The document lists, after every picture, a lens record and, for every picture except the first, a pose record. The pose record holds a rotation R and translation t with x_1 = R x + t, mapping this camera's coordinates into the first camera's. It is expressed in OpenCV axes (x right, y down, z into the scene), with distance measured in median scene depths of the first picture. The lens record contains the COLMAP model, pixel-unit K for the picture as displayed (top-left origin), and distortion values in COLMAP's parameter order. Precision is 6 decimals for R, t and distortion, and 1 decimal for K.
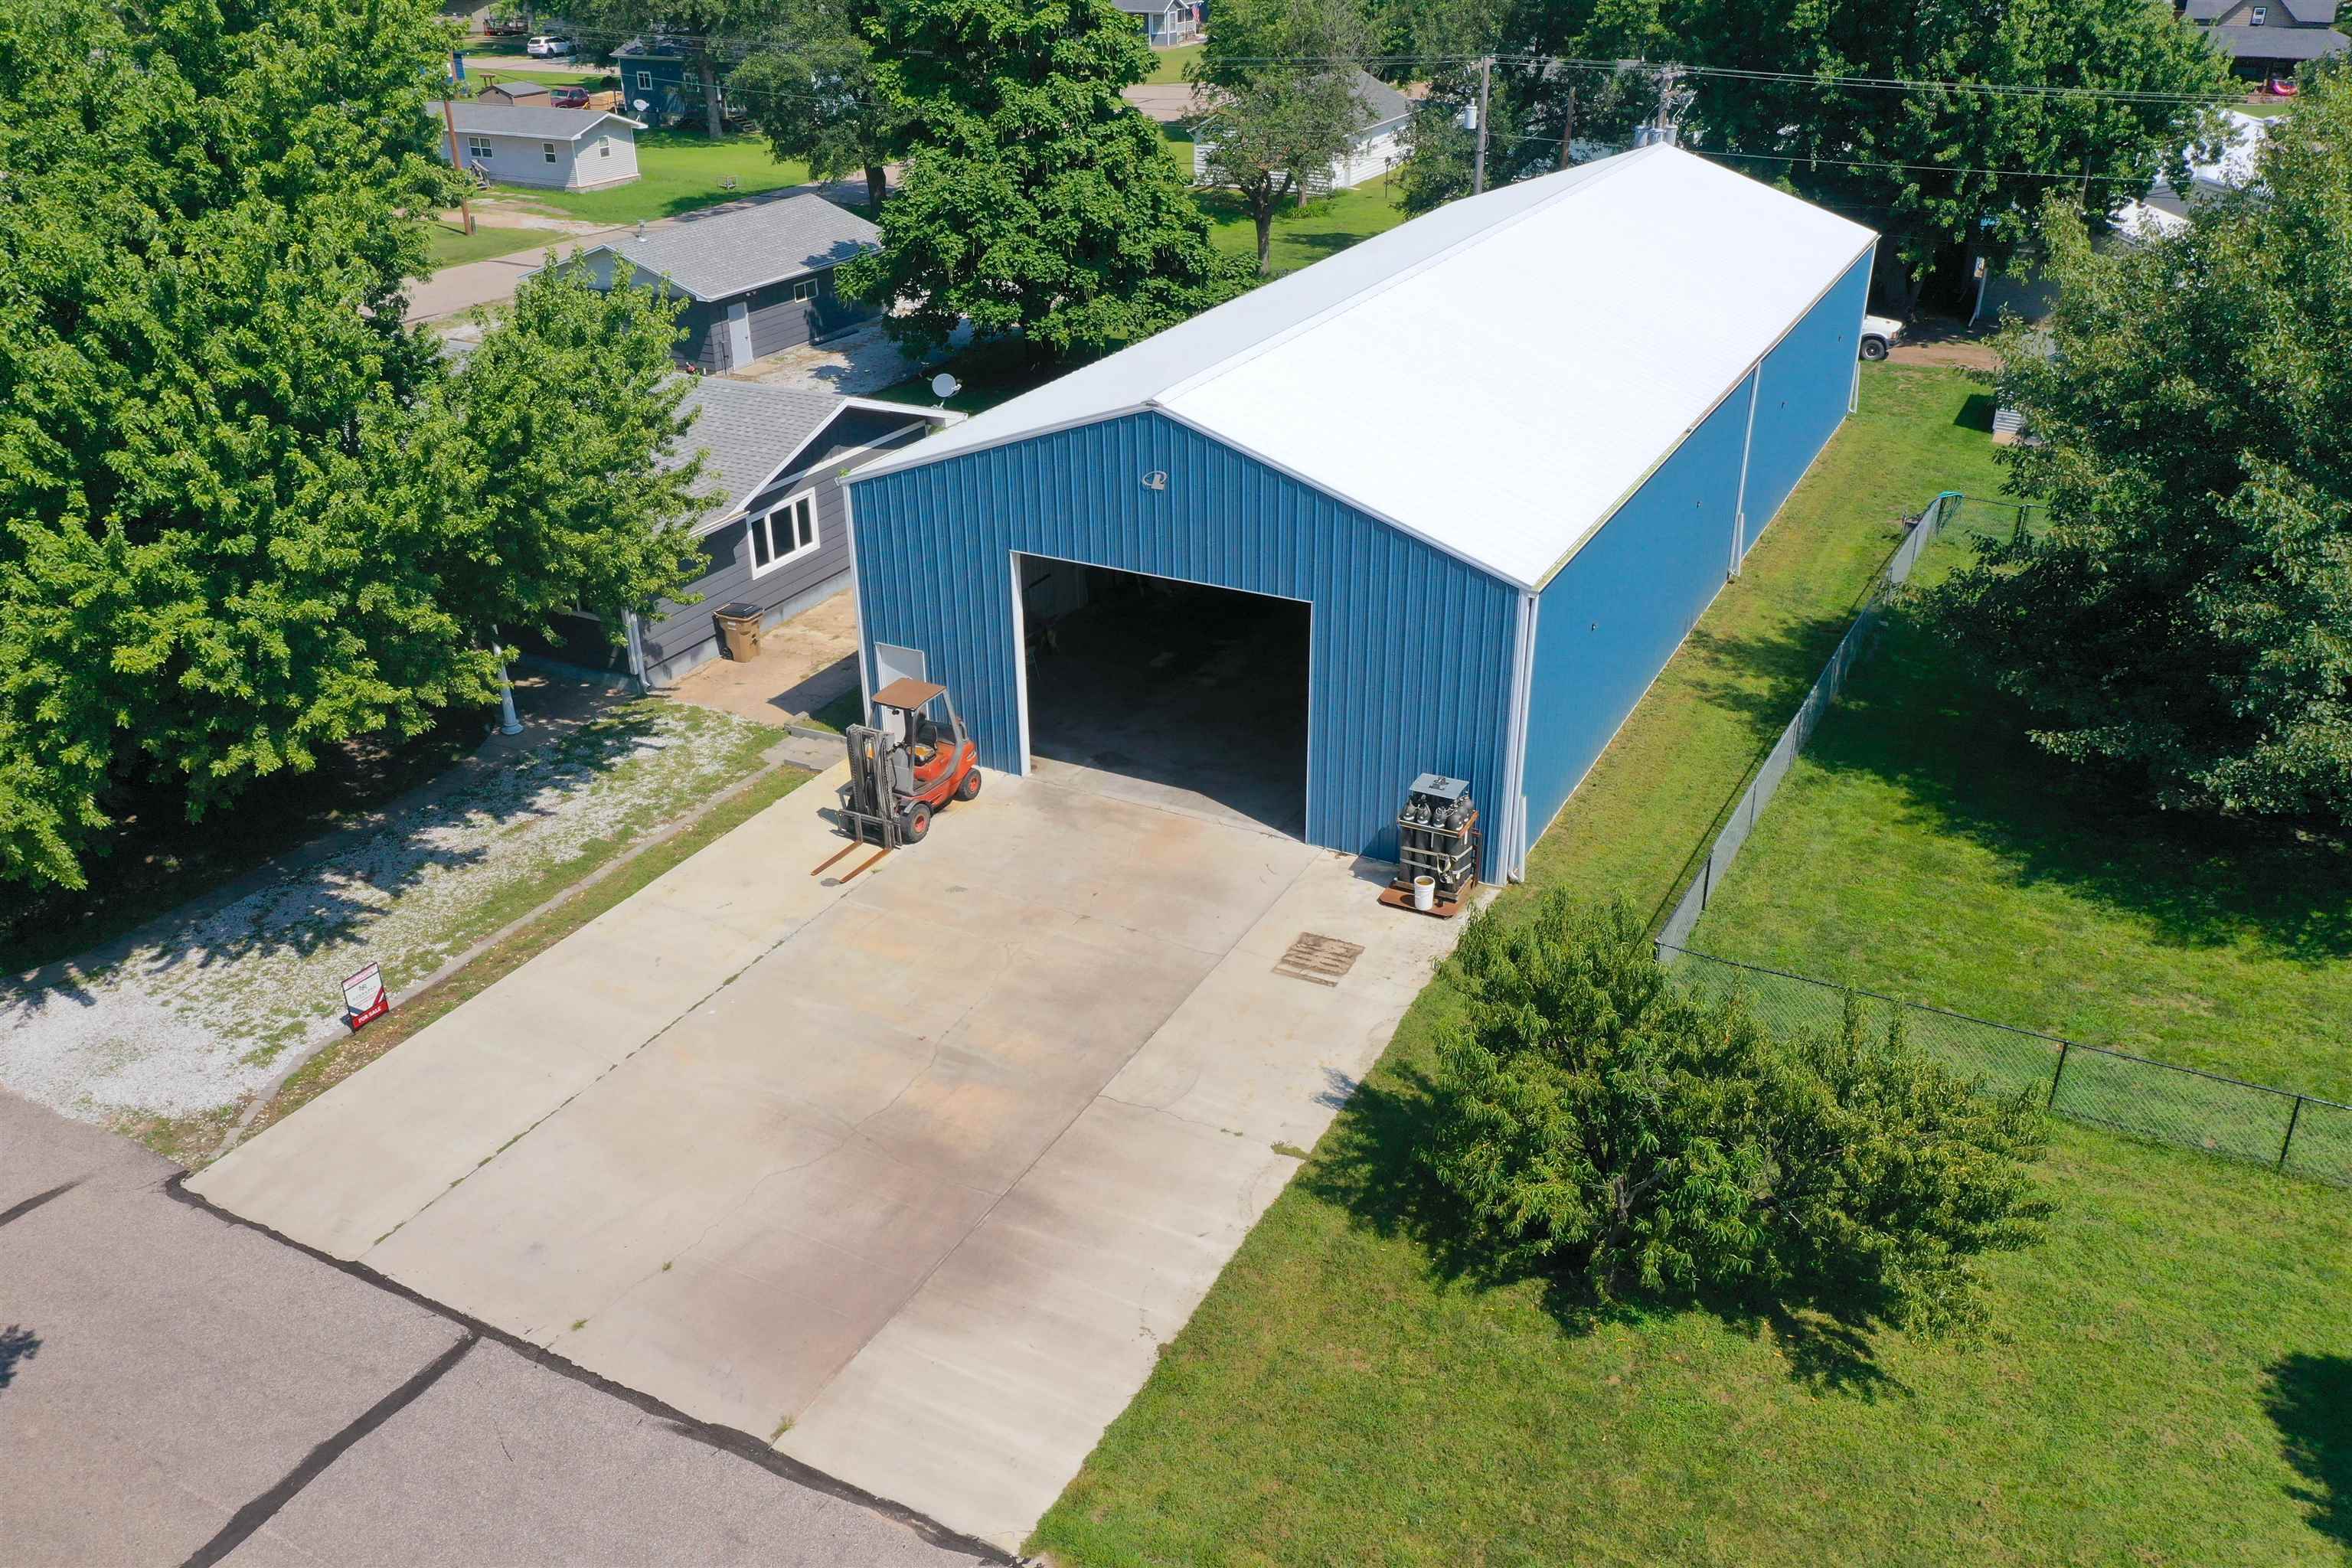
lens RADIAL K [[1848.3, 0, 1176.0], [0, 1848.3, 784.0], [0, 0, 1]] dist [-0.006795, 0.000464]
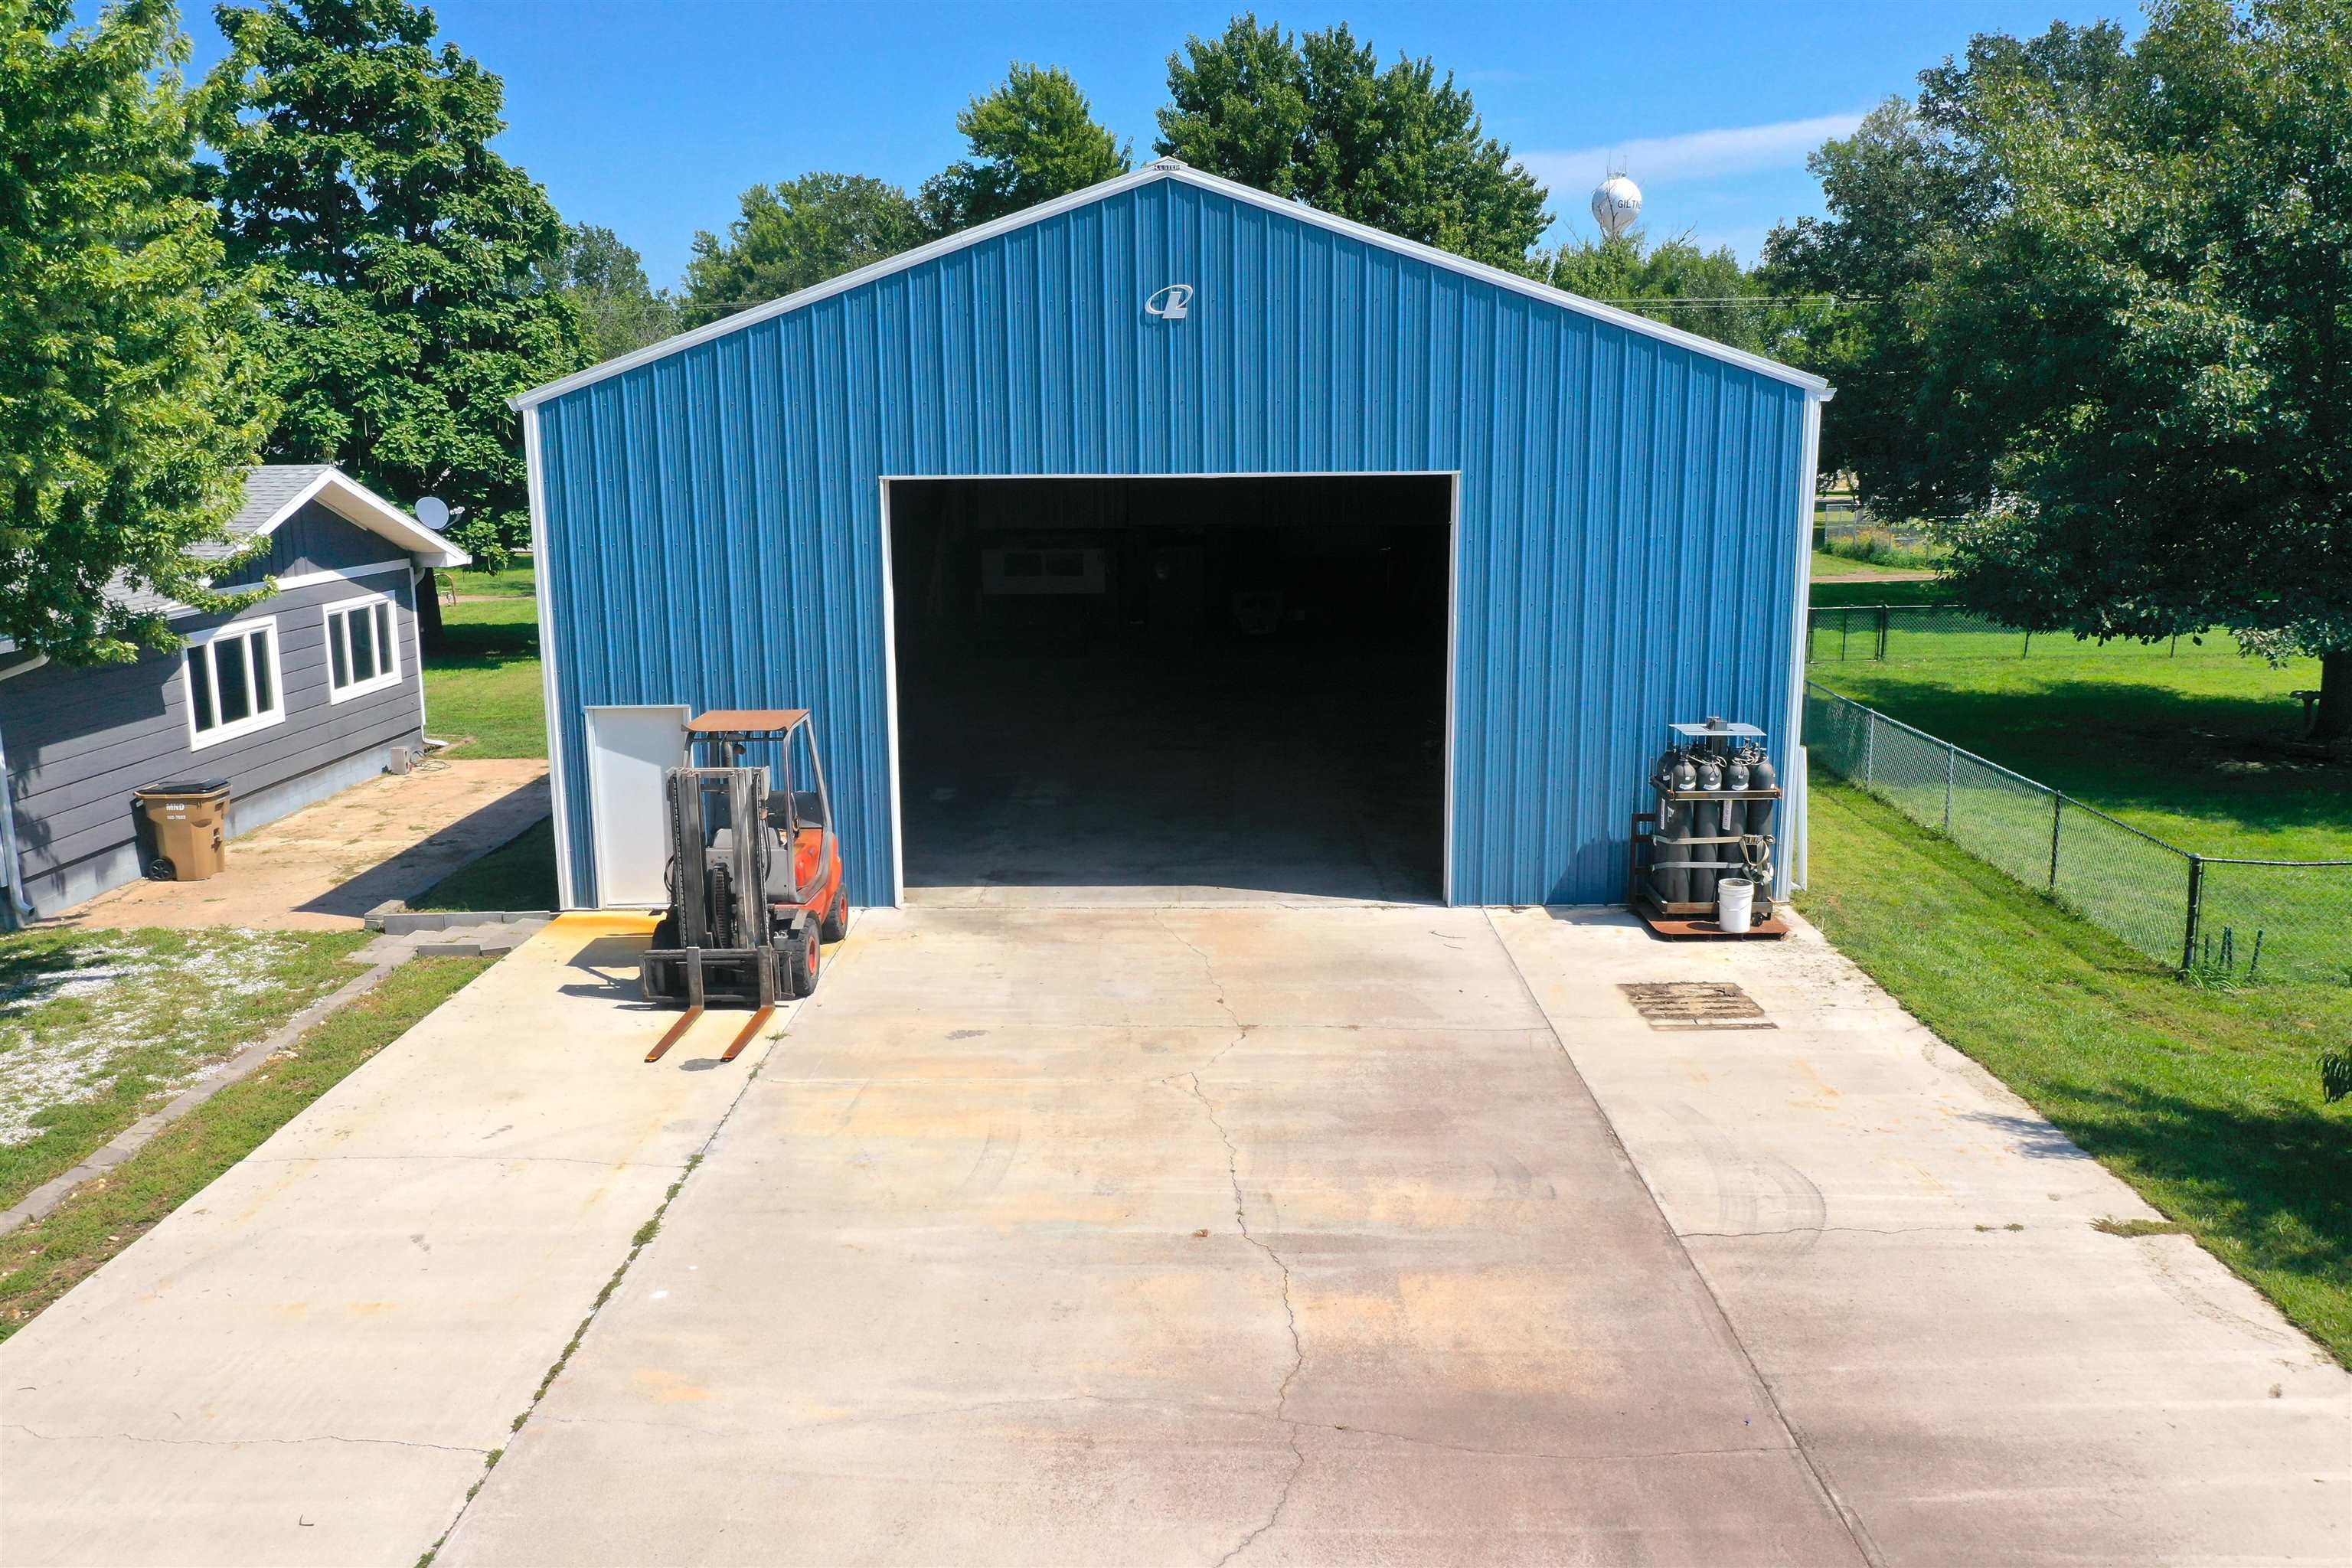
lens RADIAL K [[1848.3, 0, 1176.0], [0, 1848.3, 784.0], [0, 0, 1]] dist [-0.006795, 0.000464]
pose [[0.890249, -0.083299, 0.447793, -0.274329], [0.202976, 0.952671, -0.226317, 0.112348], [-0.407747, 0.292369, 0.865022, 0.502775]]
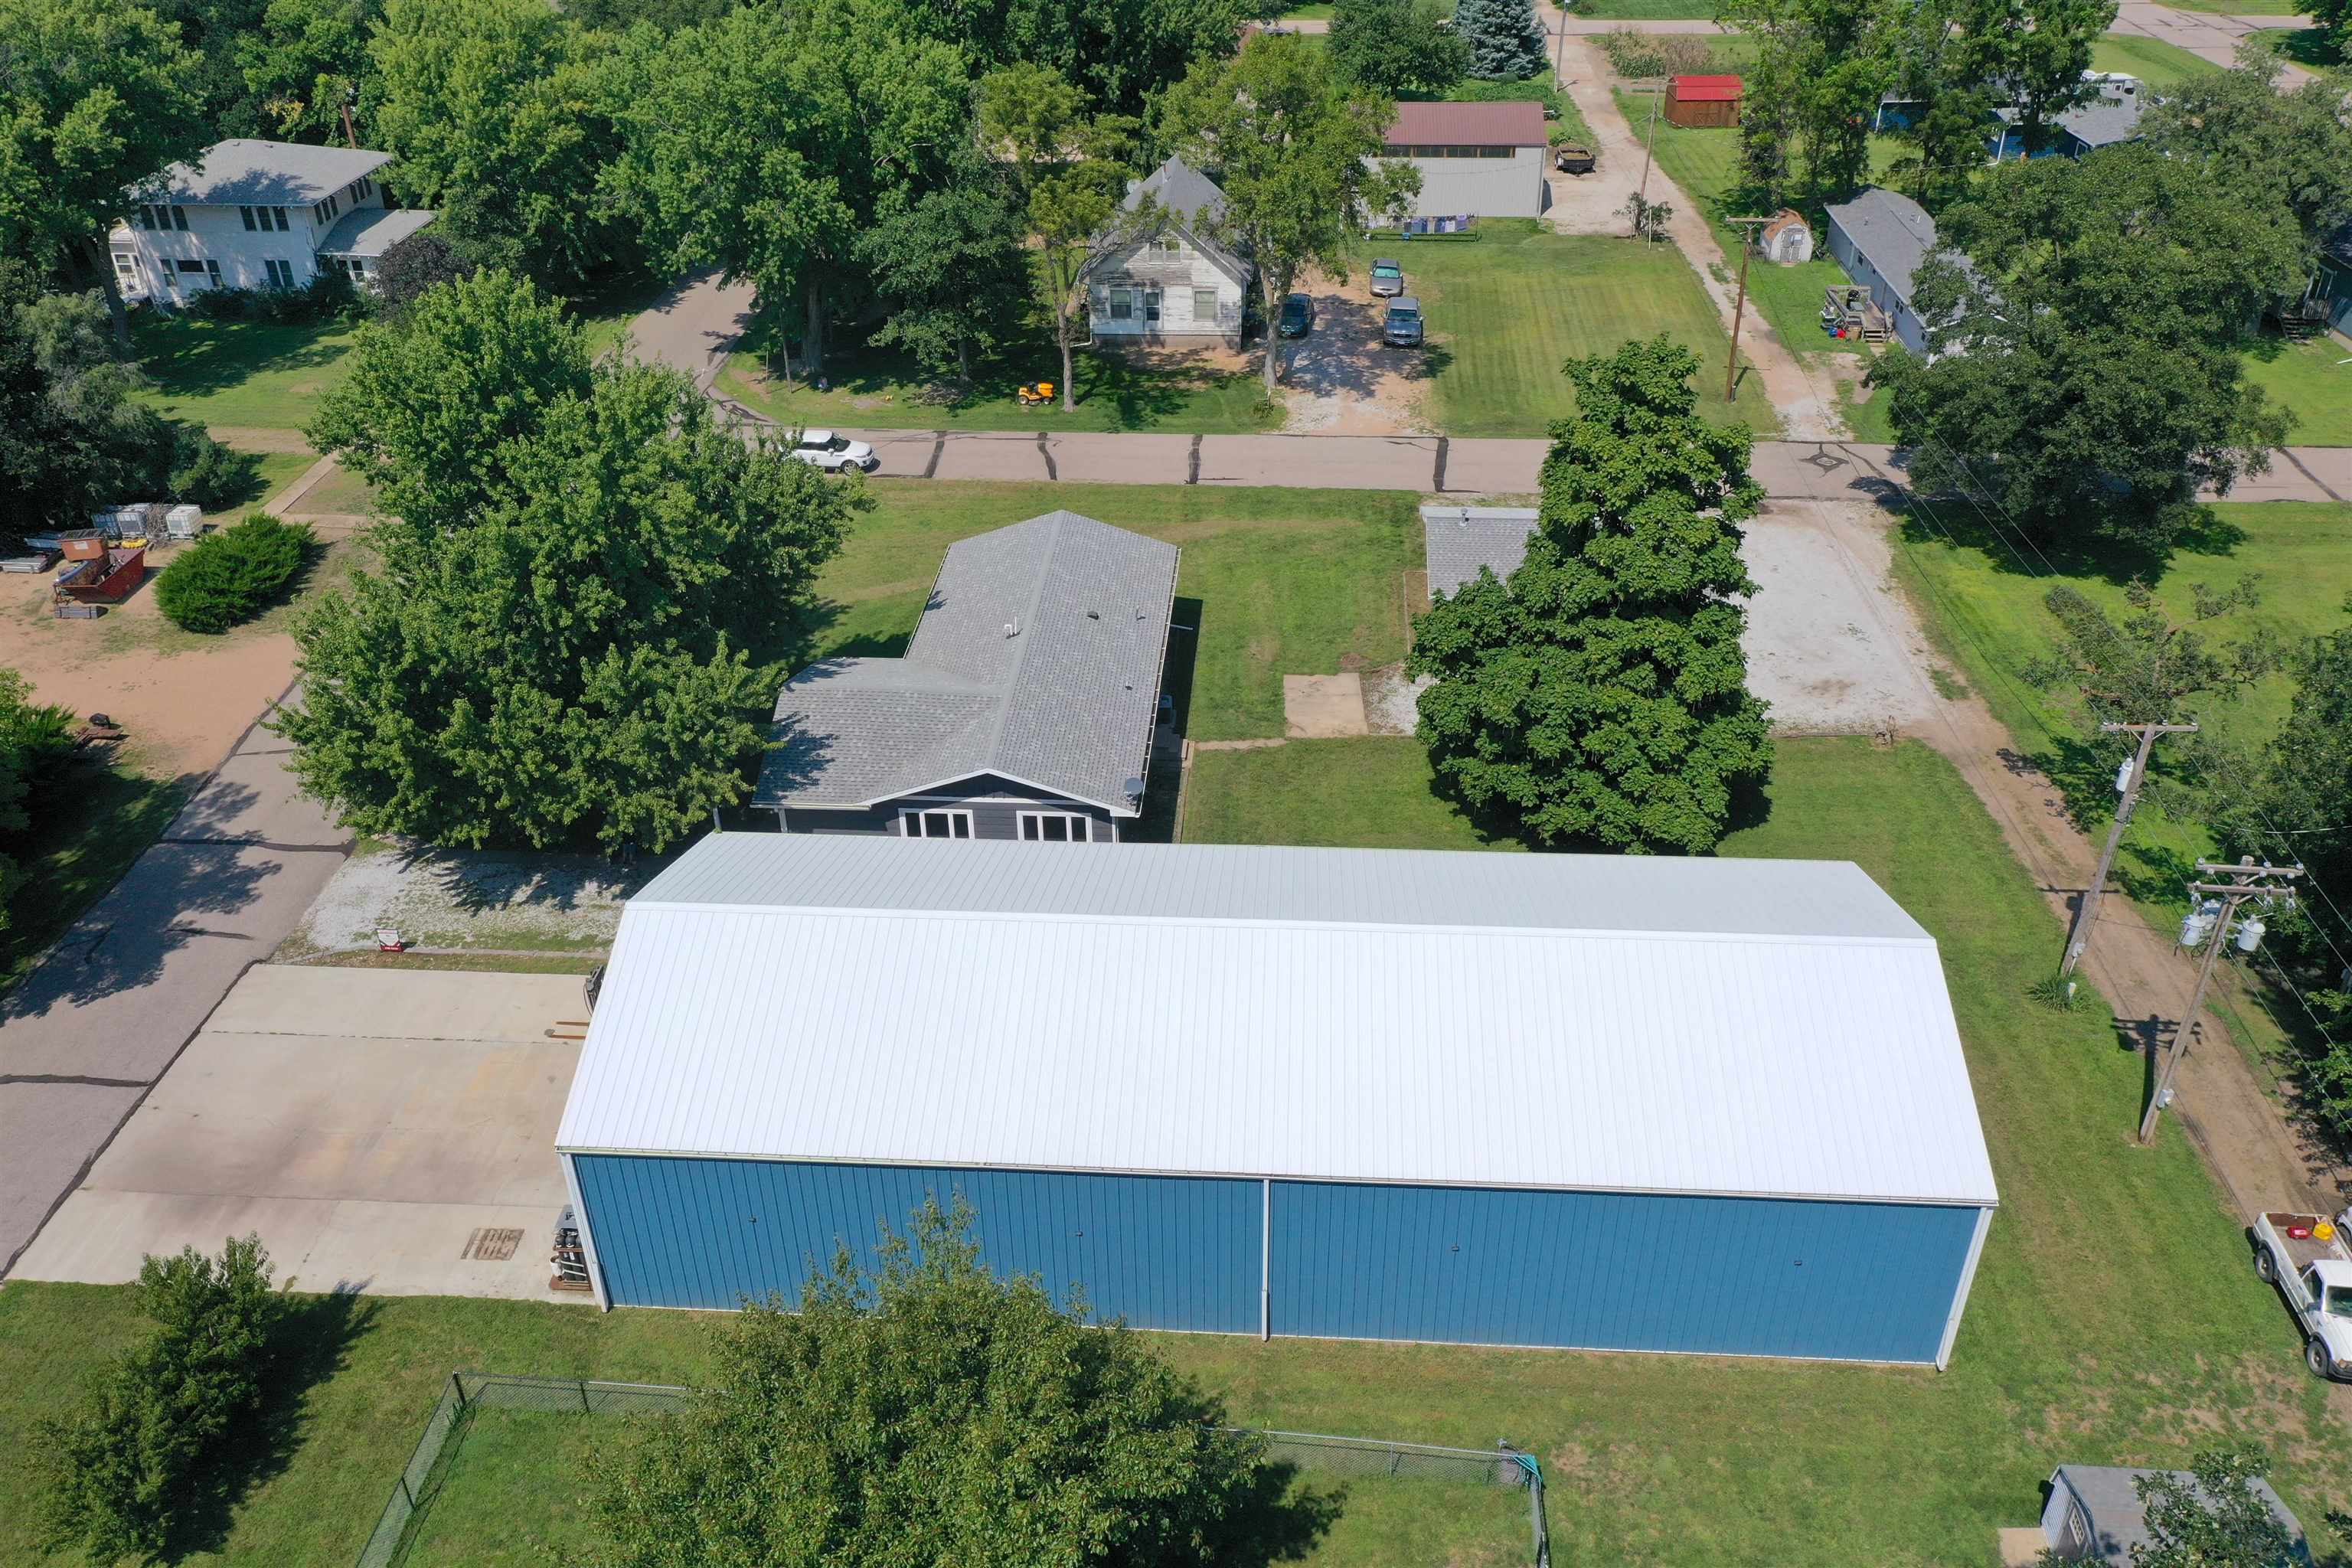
lens RADIAL K [[1848.3, 0, 1176.0], [0, 1848.3, 784.0], [0, 0, 1]] dist [-0.006795, 0.000464]
pose [[0.410846, 0.487101, -0.770674, 1.231124], [-0.409214, 0.853901, 0.321554, -0.909707], [0.814709, 0.183262, 0.550150, 0.467984]]
